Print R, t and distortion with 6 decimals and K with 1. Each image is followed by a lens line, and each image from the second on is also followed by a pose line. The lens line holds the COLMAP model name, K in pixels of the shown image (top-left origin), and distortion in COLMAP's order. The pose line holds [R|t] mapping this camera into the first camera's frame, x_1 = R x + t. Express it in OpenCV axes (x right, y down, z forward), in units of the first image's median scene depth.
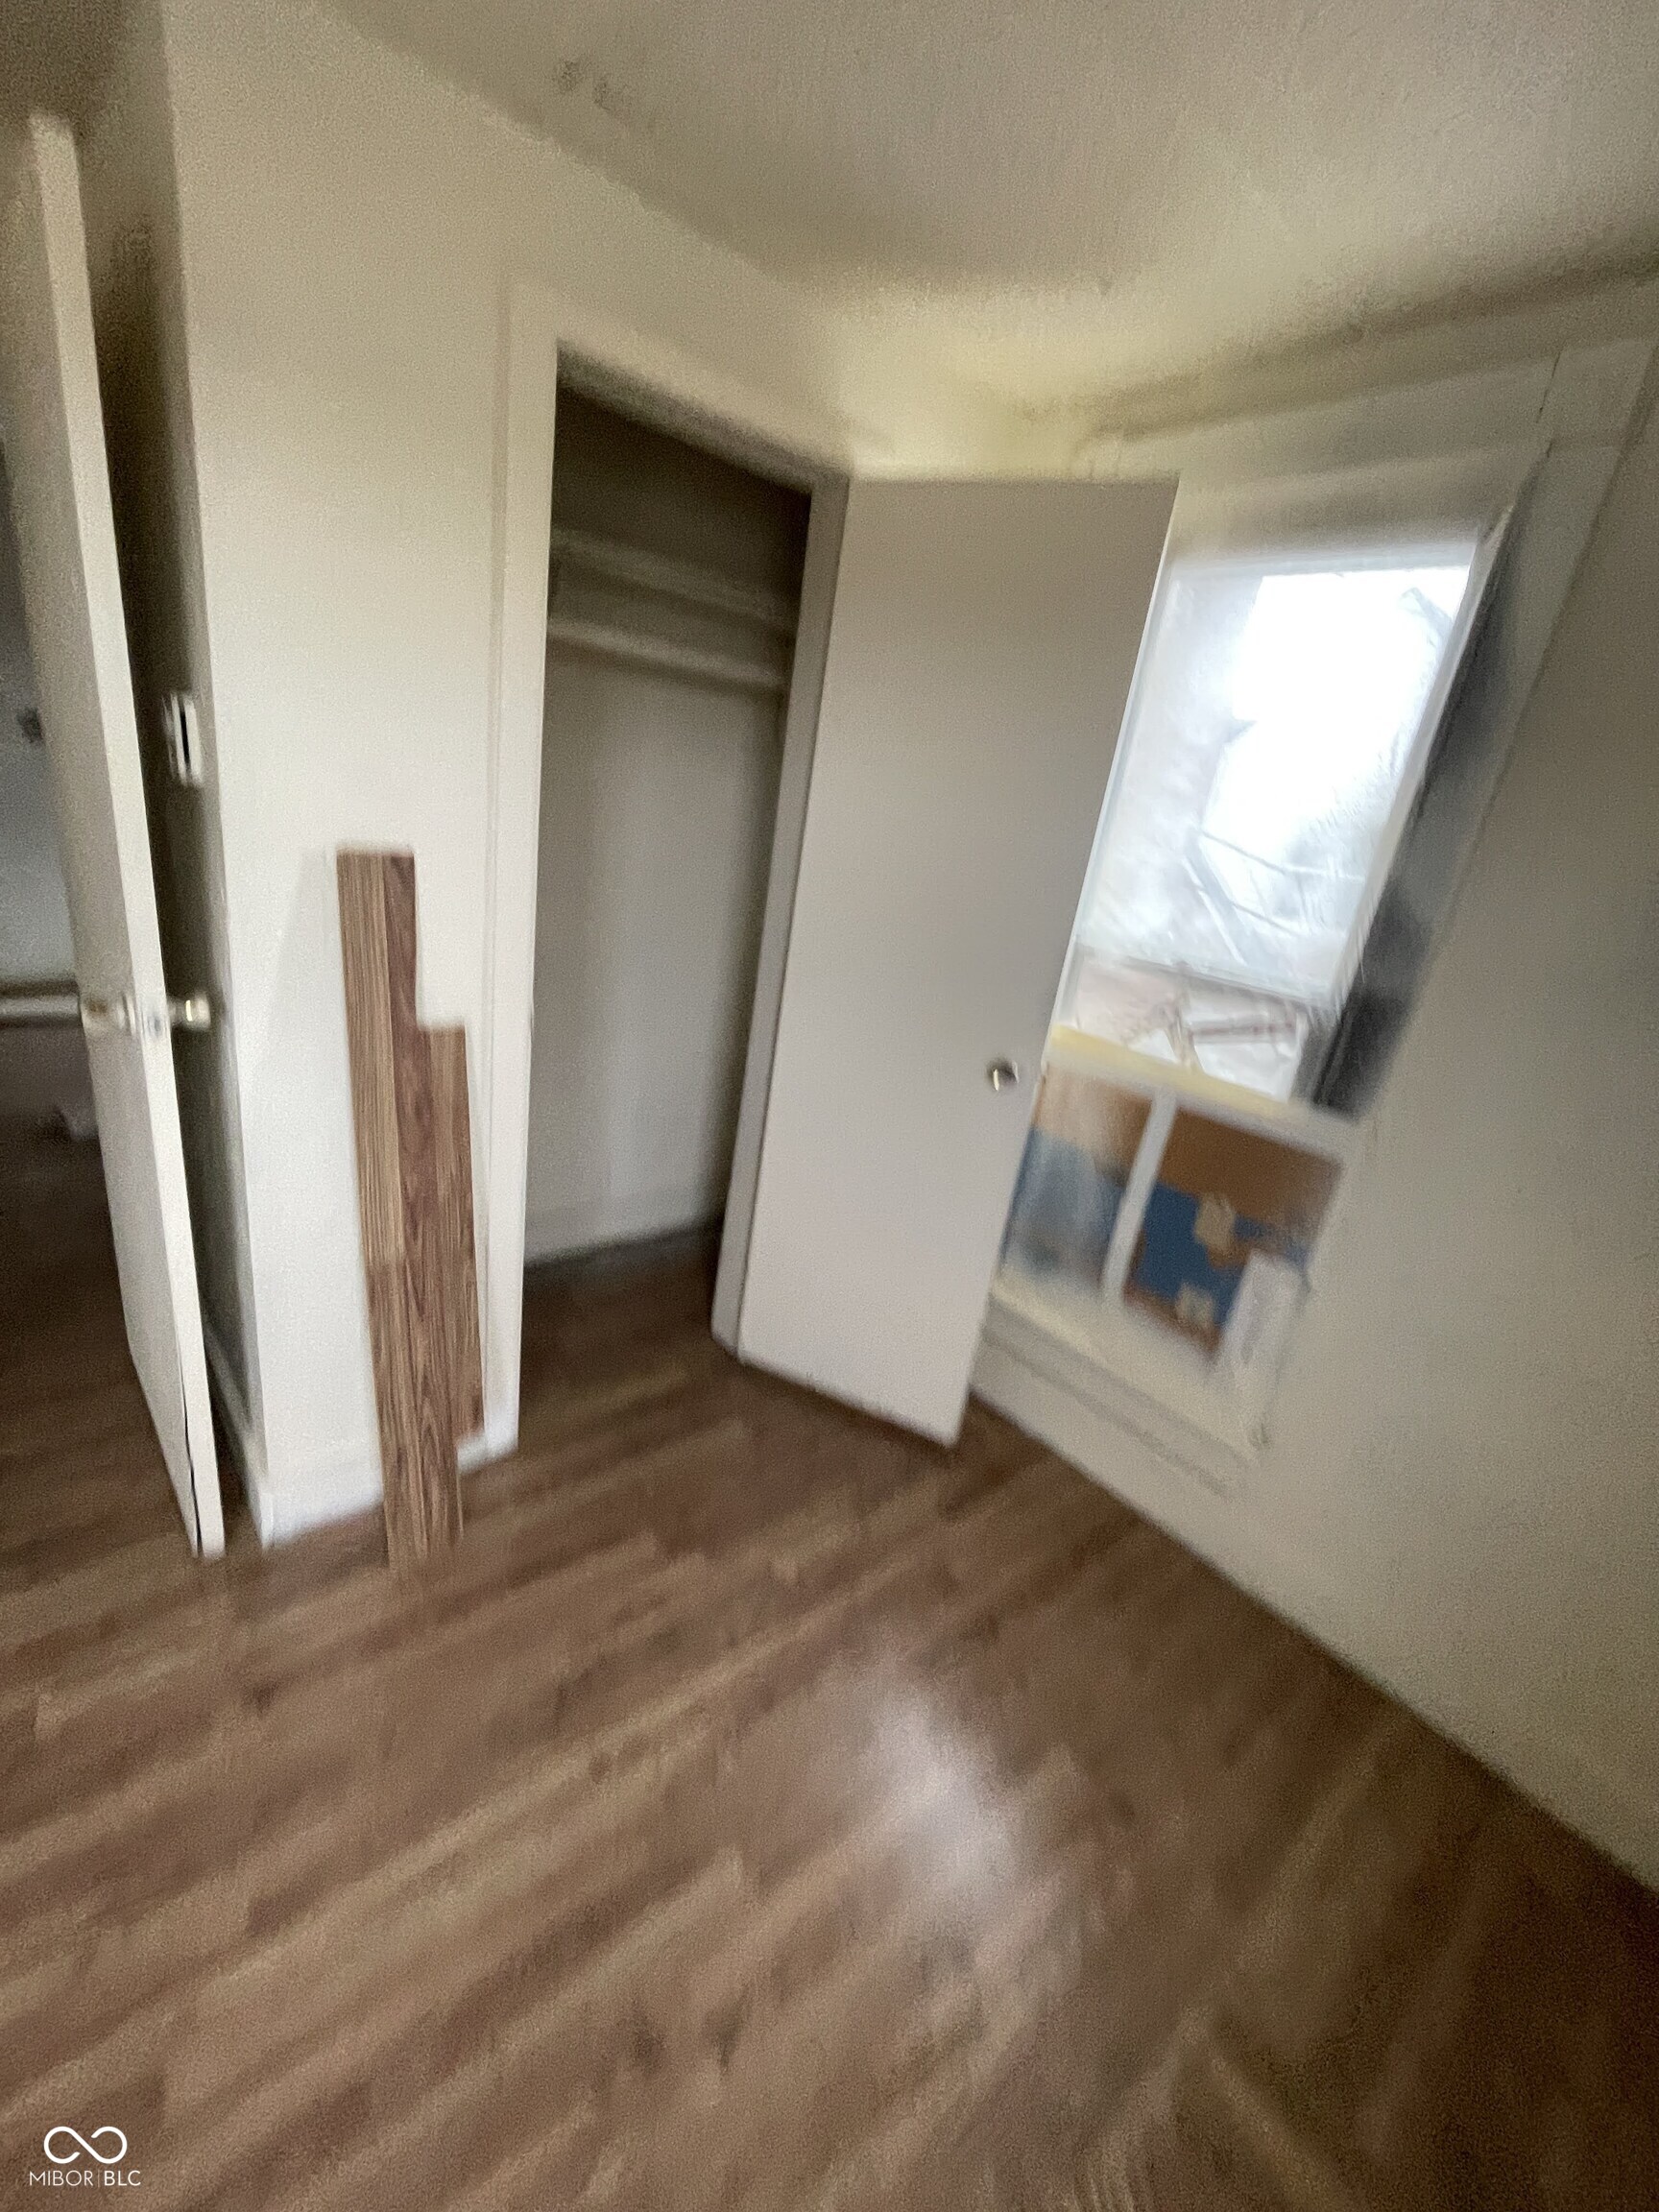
lens RADIAL K [[891.8, 0, 834.5], [0, 891.8, 1113.3], [0, 0, 1]] dist [-0.002148, 0.000147]
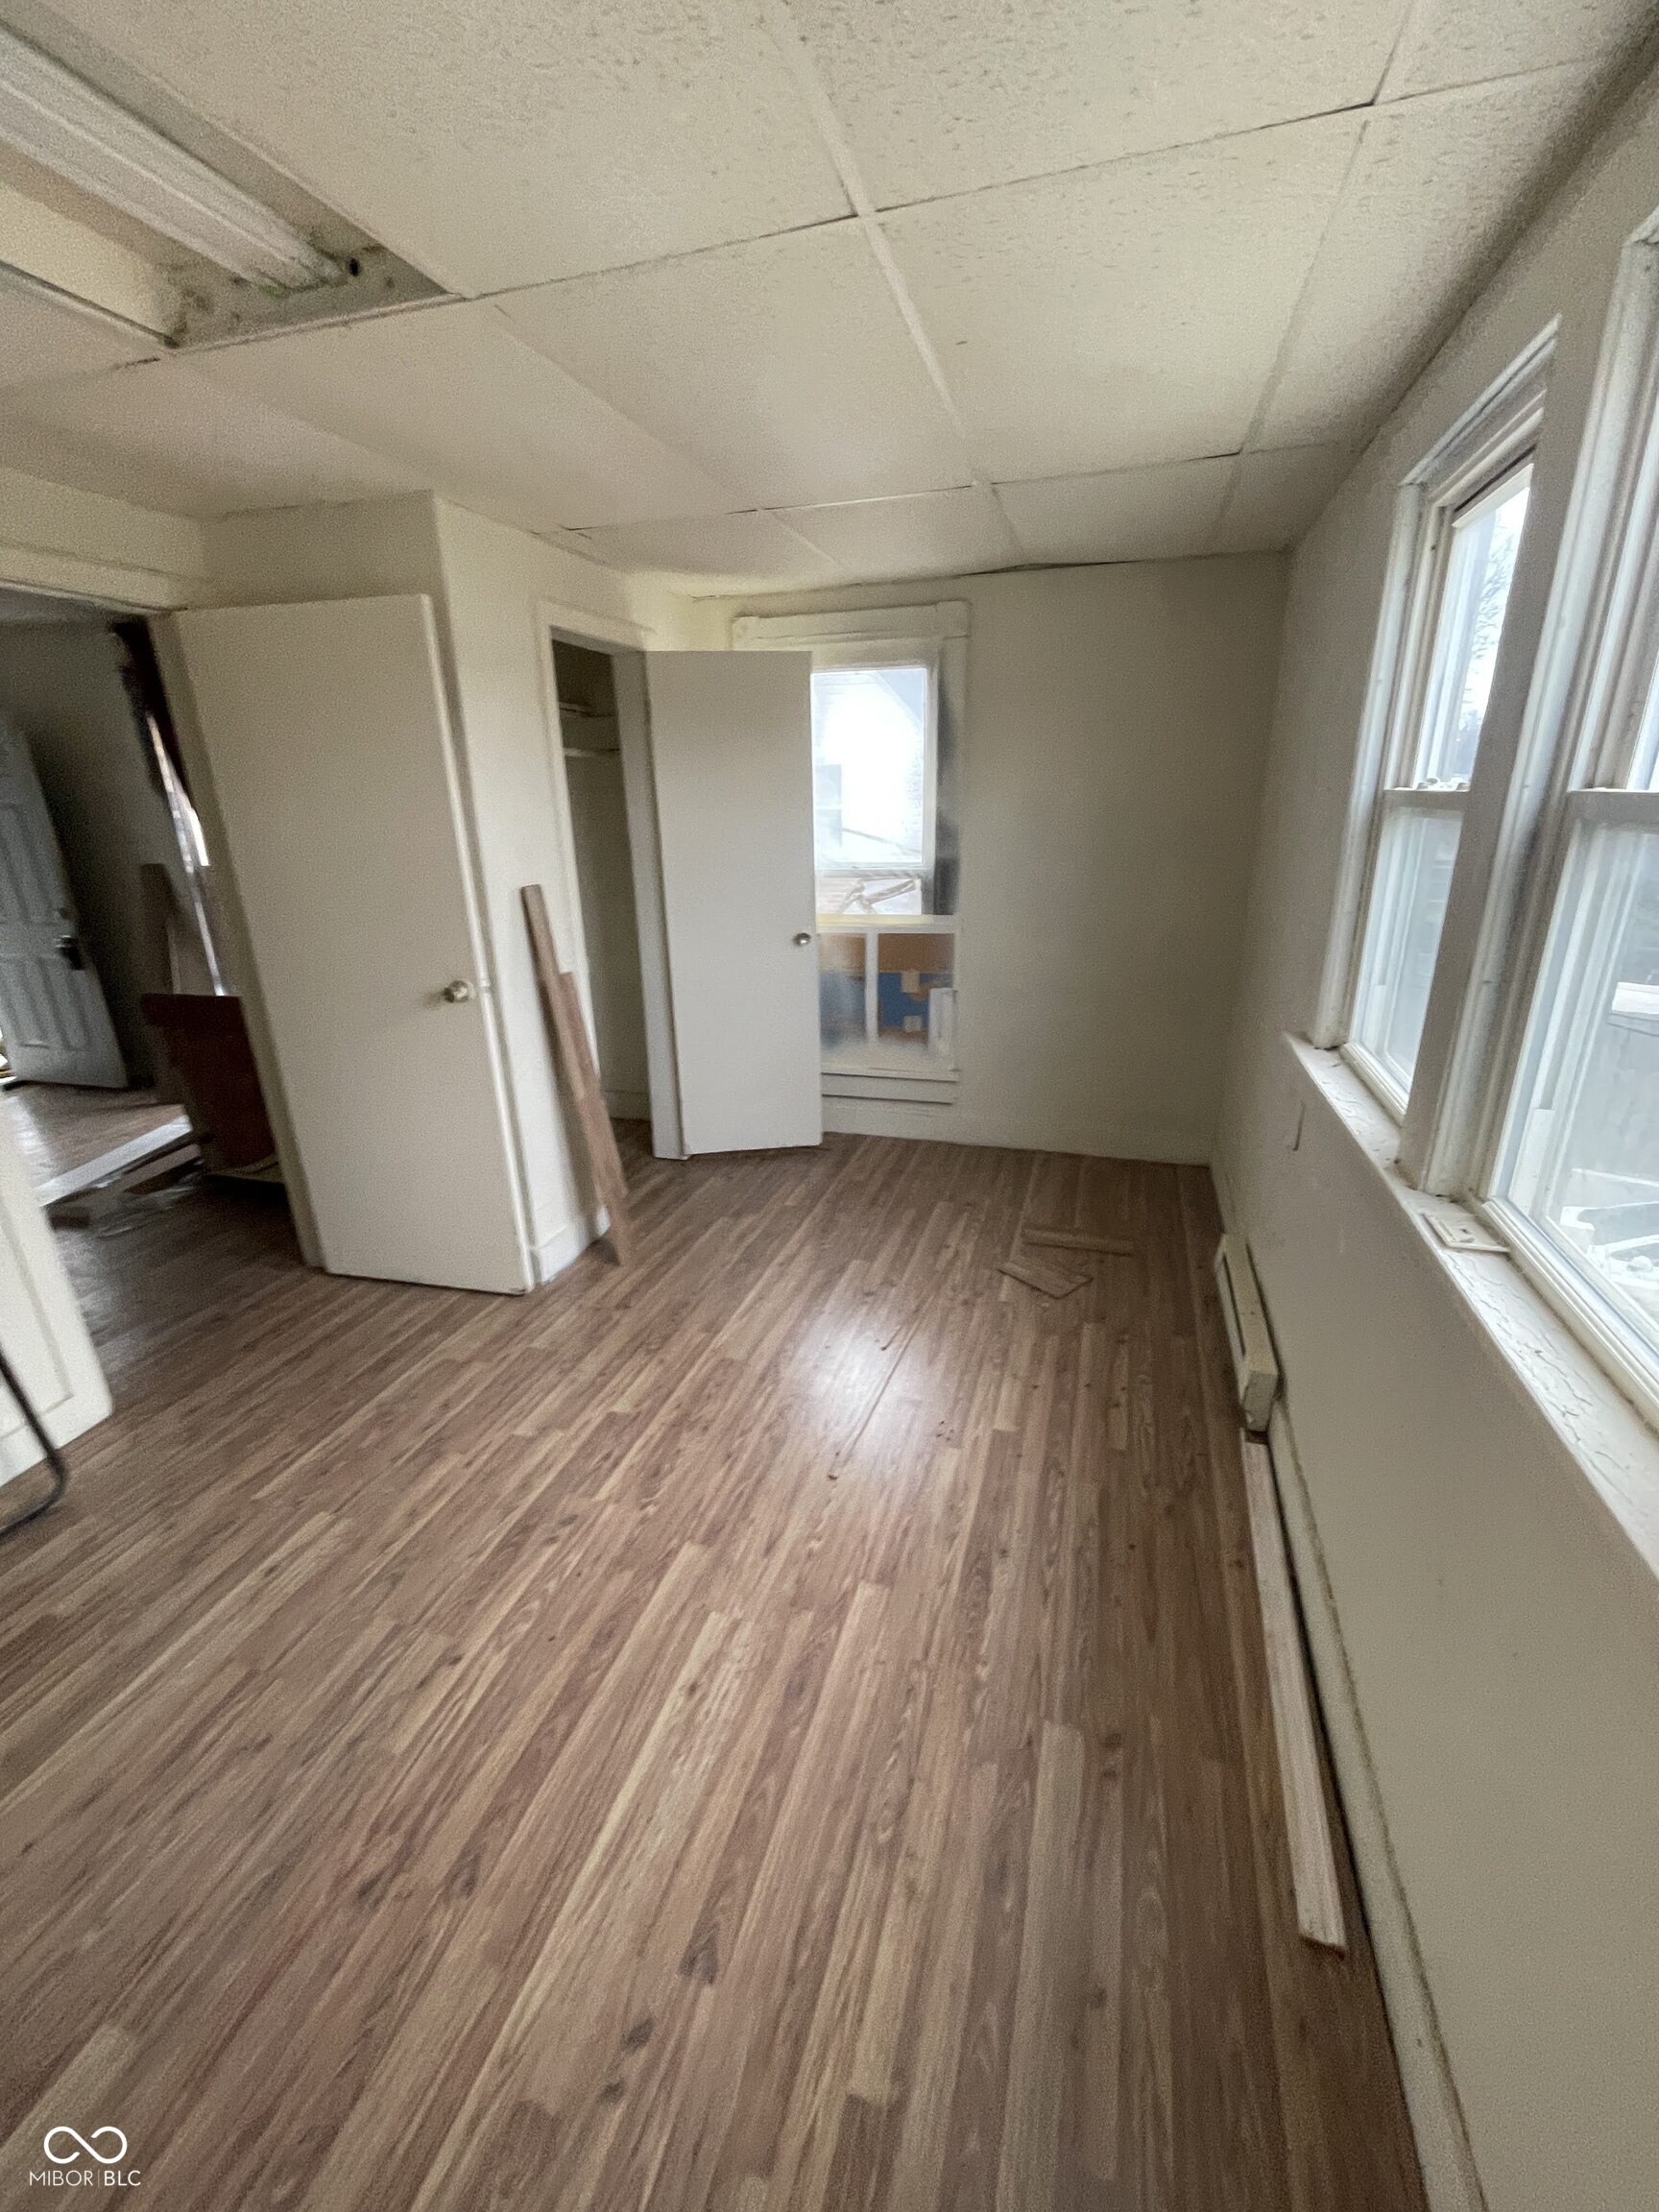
lens RADIAL K [[891.8, 0, 827.5], [0, 891.8, 1101.0], [0, 0, 1]] dist [-0.002148, 0.000147]
pose [[0.835428, -0.314493, 0.450727, -0.818029], [0.308303, 0.947080, 0.089379, 0.147115], [-0.454983, 0.064291, 0.888176, -0.813647]]
